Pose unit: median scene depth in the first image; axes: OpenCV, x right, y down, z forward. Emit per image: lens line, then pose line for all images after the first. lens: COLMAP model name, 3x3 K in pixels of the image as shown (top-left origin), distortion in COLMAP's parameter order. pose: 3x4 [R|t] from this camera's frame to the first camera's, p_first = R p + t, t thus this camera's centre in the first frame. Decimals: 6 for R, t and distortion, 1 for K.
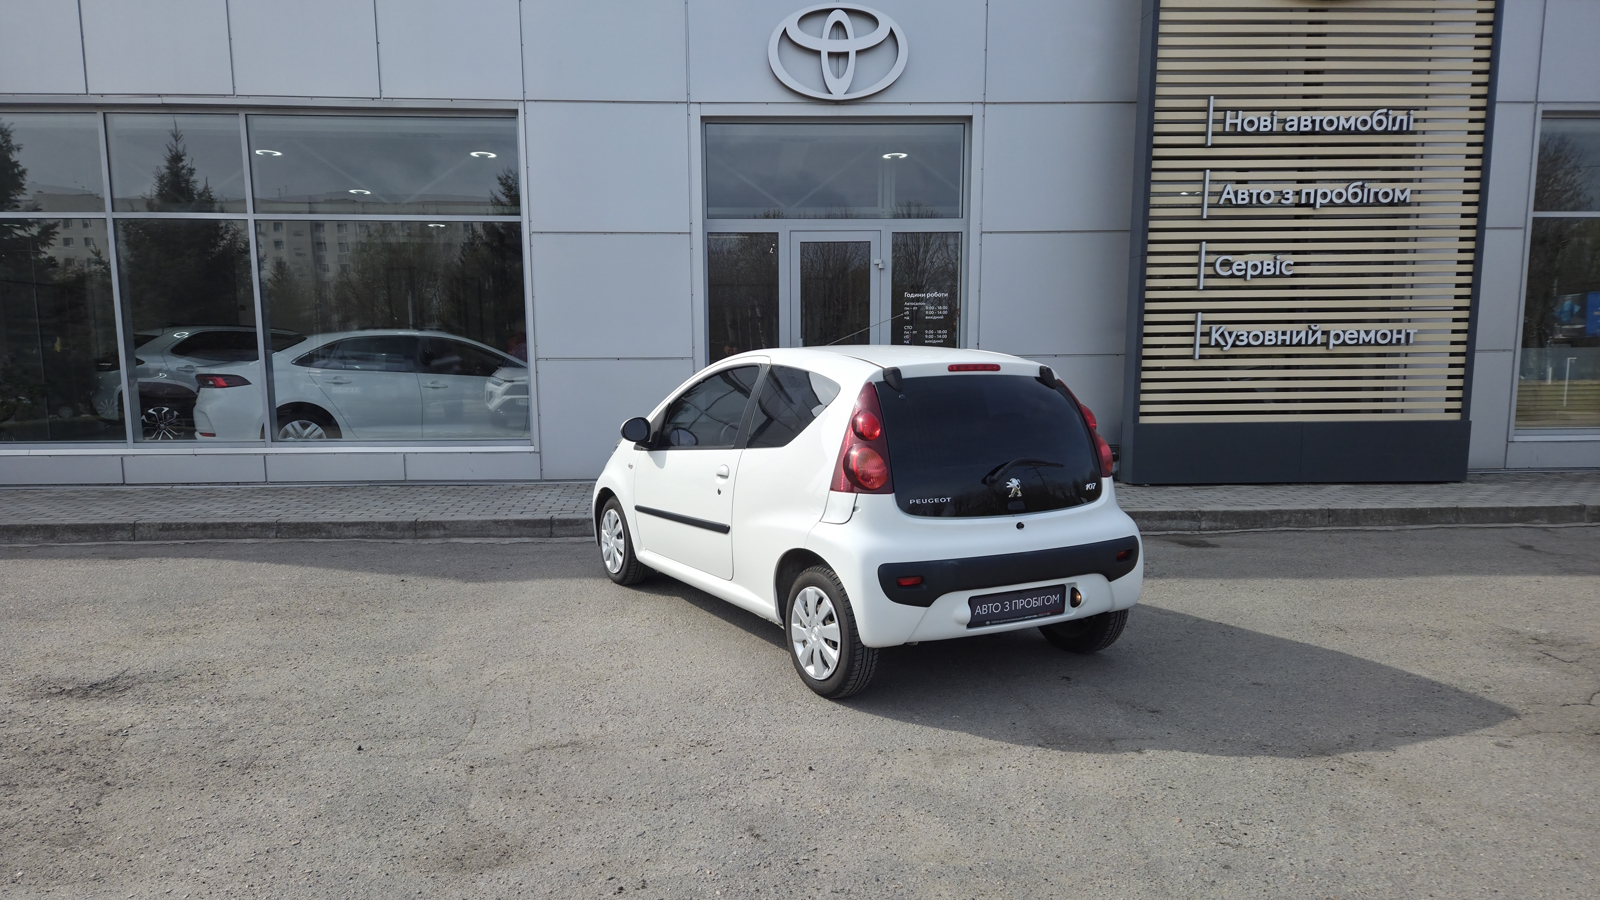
lens RADIAL K [[1126.5, 0, 794.0], [0, 1126.5, 513.5], [0, 0, 1]] dist [0.093593, -0.100478]
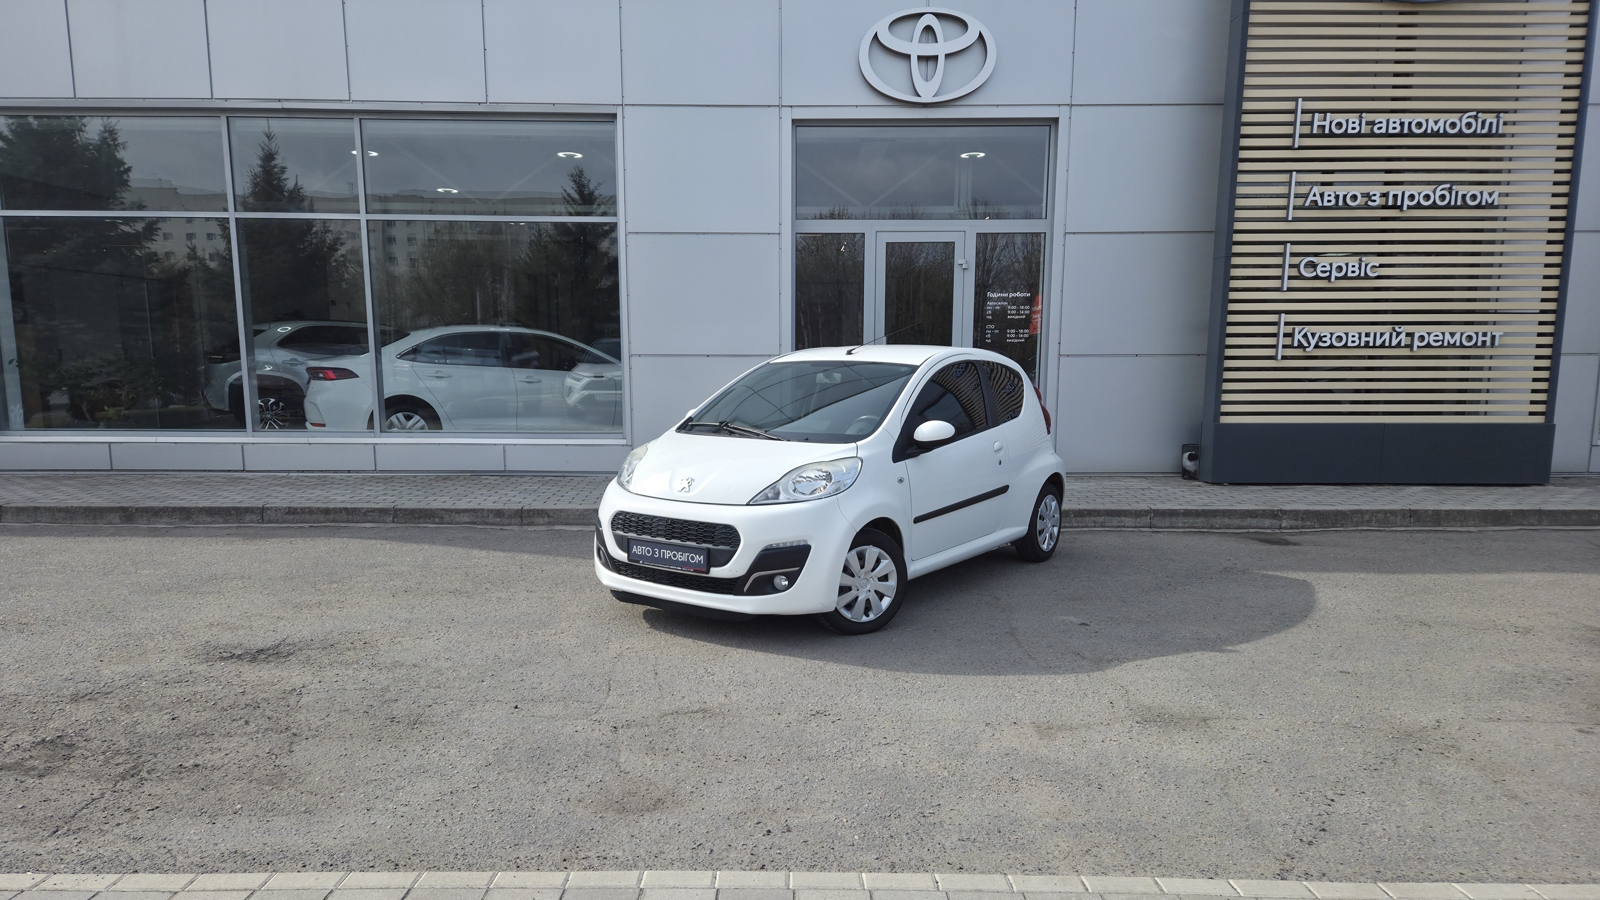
lens RADIAL K [[1126.5, 0, 802.3], [0, 1126.5, 529.0], [0, 0, 1]] dist [0.093593, -0.100478]
pose [[0.998987, 0.014668, -0.042540, -0.023783], [-0.014002, 0.999775, 0.015925, 0.004367], [0.042764, -0.015313, 0.998968, -0.033304]]
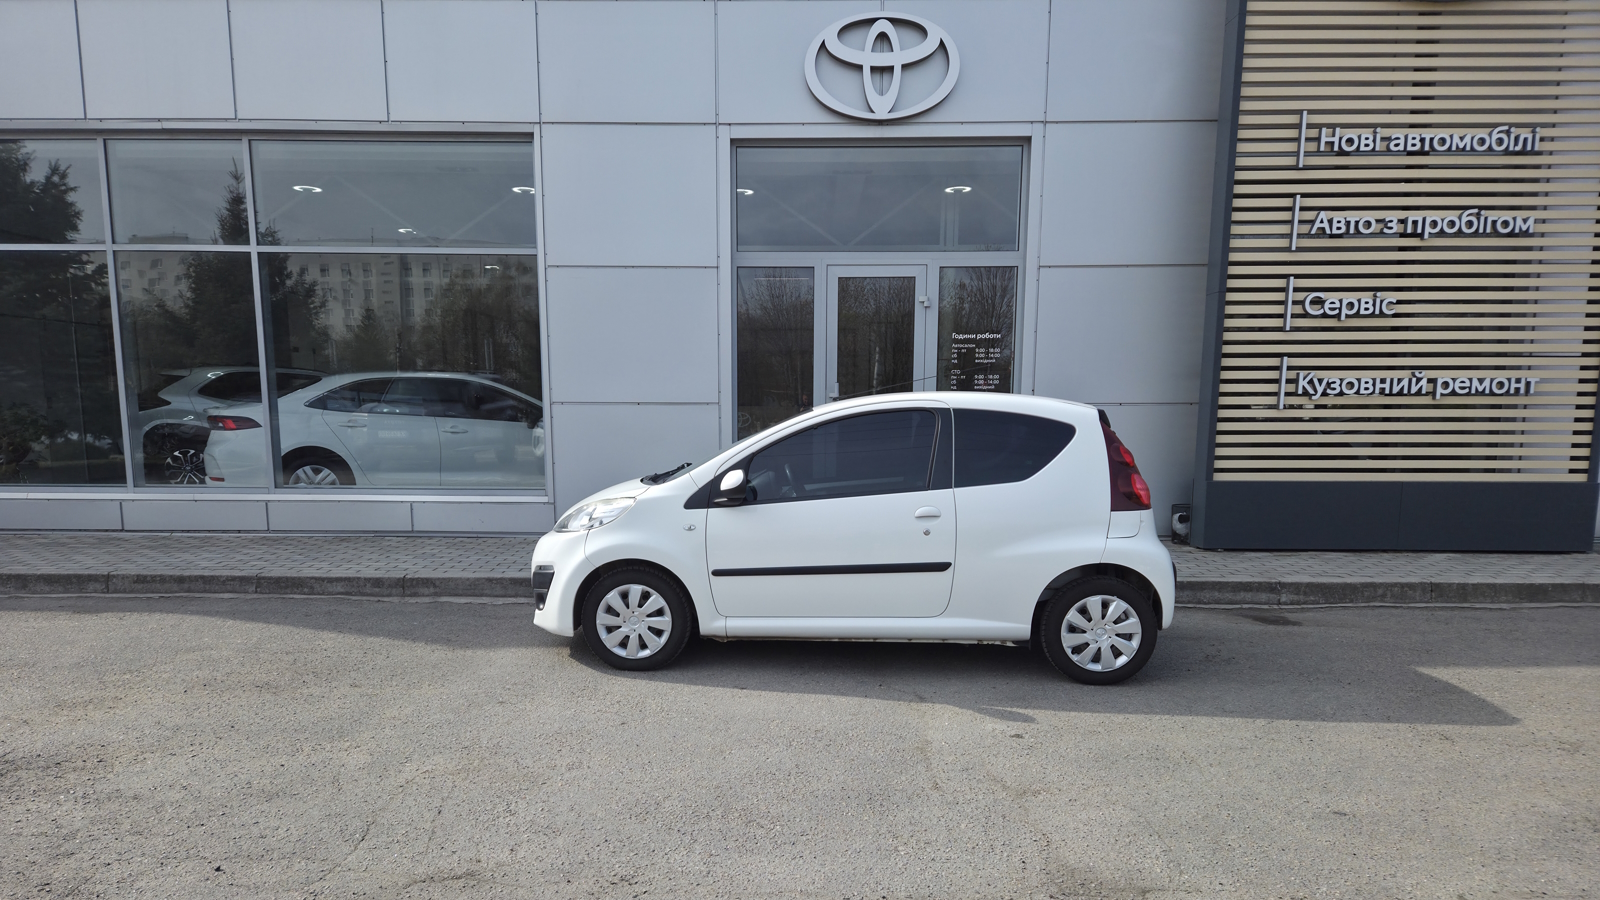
lens RADIAL K [[1126.5, 0, 795.5], [0, 1126.5, 572.3], [0, 0, 1]] dist [0.093593, -0.100478]
pose [[0.997713, 0.018783, -0.064927, 0.036979], [-0.018177, 0.999786, 0.009906, -0.010620], [0.065099, -0.008704, 0.997841, 0.087114]]
